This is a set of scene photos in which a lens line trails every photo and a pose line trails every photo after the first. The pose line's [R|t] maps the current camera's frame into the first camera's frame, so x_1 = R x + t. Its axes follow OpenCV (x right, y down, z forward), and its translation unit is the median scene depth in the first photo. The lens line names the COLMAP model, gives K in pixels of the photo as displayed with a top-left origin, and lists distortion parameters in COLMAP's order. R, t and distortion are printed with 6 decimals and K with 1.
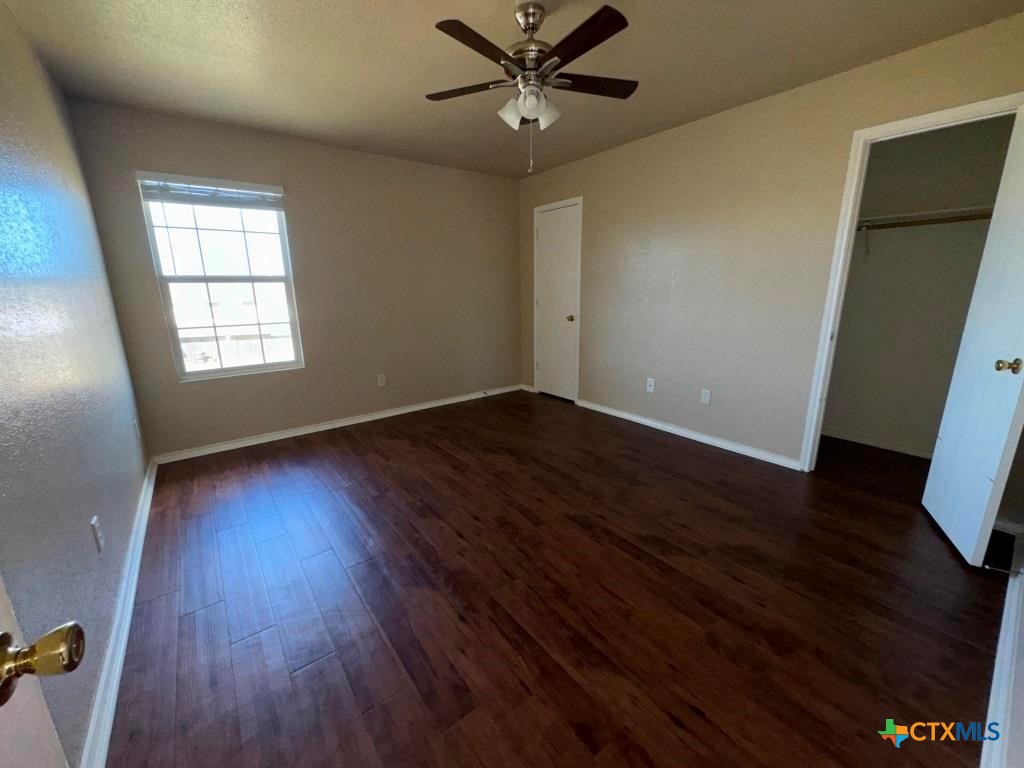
lens RADIAL K [[408.8, 0, 513.1], [0, 408.8, 377.6], [0, 0, 1]] dist [-0.001606, 0.000101]
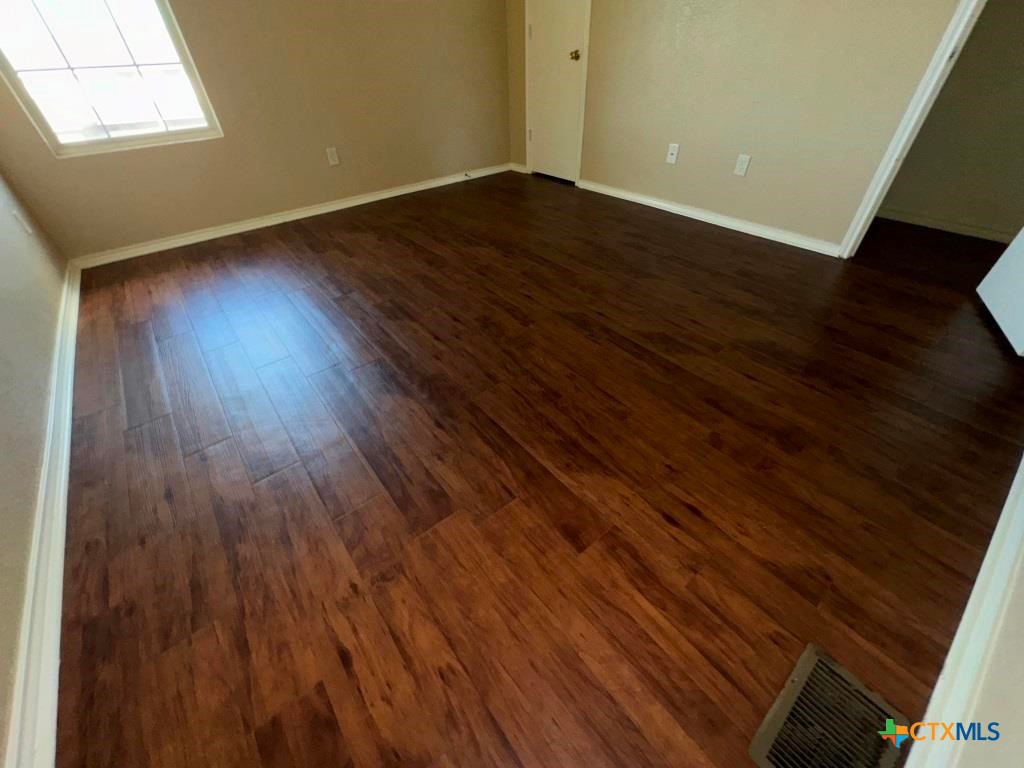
lens RADIAL K [[408.8, 0, 508.2], [0, 408.8, 379.6], [0, 0, 1]] dist [-0.001606, 0.000101]
pose [[0.999679, -0.024111, -0.007821, 0.027597], [0.025024, 0.889546, 0.456161, 0.072498], [-0.004042, -0.456210, 0.889863, 0.186376]]
